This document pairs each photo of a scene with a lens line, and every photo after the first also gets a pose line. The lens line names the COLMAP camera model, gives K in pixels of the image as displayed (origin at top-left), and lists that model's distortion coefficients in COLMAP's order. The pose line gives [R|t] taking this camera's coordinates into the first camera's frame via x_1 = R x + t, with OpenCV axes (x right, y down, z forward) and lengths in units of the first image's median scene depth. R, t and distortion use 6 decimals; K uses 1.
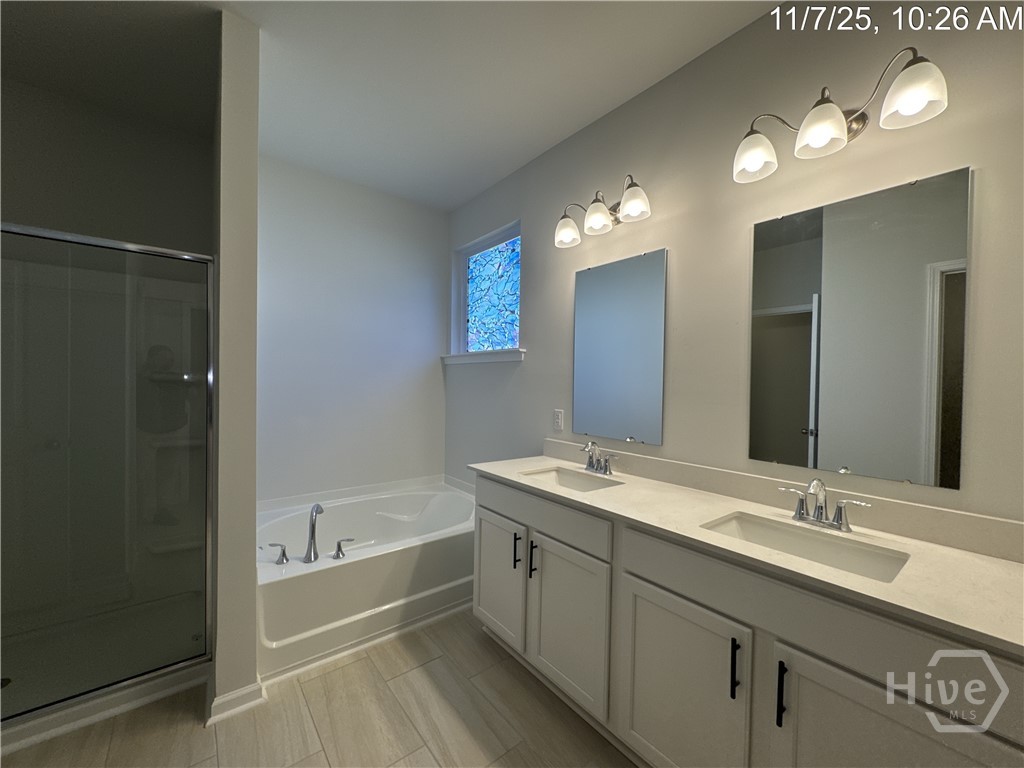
lens RADIAL K [[408.8, 0, 511.5], [0, 408.8, 384.2], [0, 0, 1]] dist [-0.001682, 0.000069]
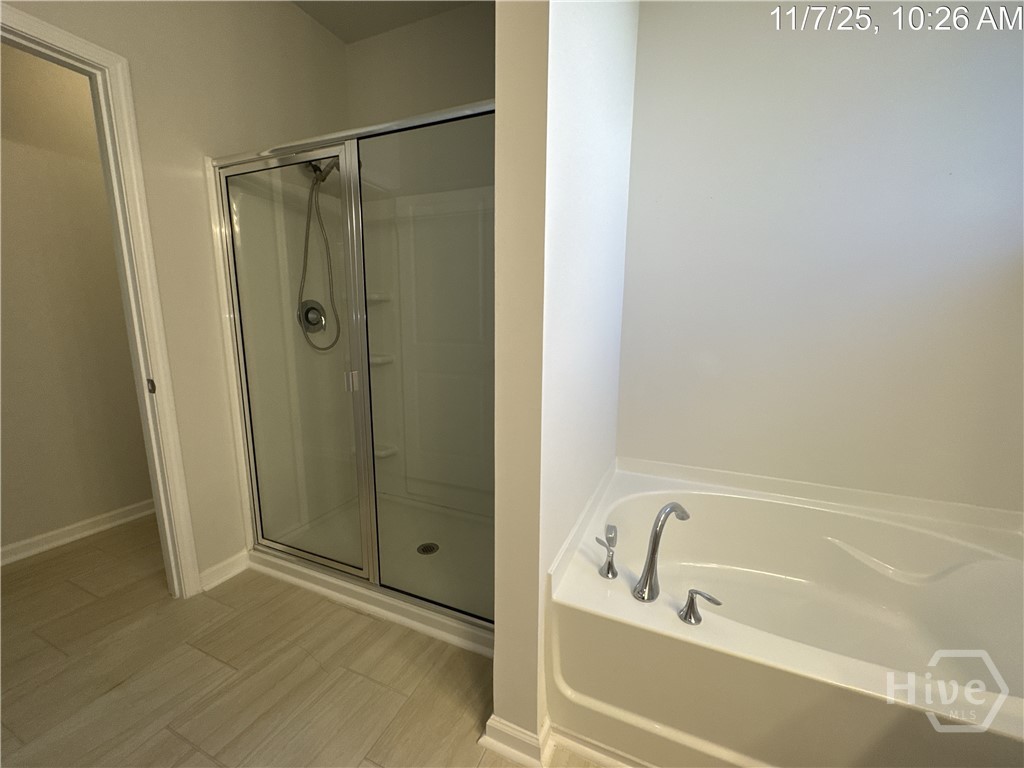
lens RADIAL K [[408.8, 0, 514.0], [0, 408.8, 387.7], [0, 0, 1]] dist [-0.001682, 0.000069]
pose [[0.472036, 0.145393, -0.869507, -0.116989], [-0.015353, 0.987513, 0.156790, 0.049709], [0.881446, -0.060661, 0.468374, 0.584282]]
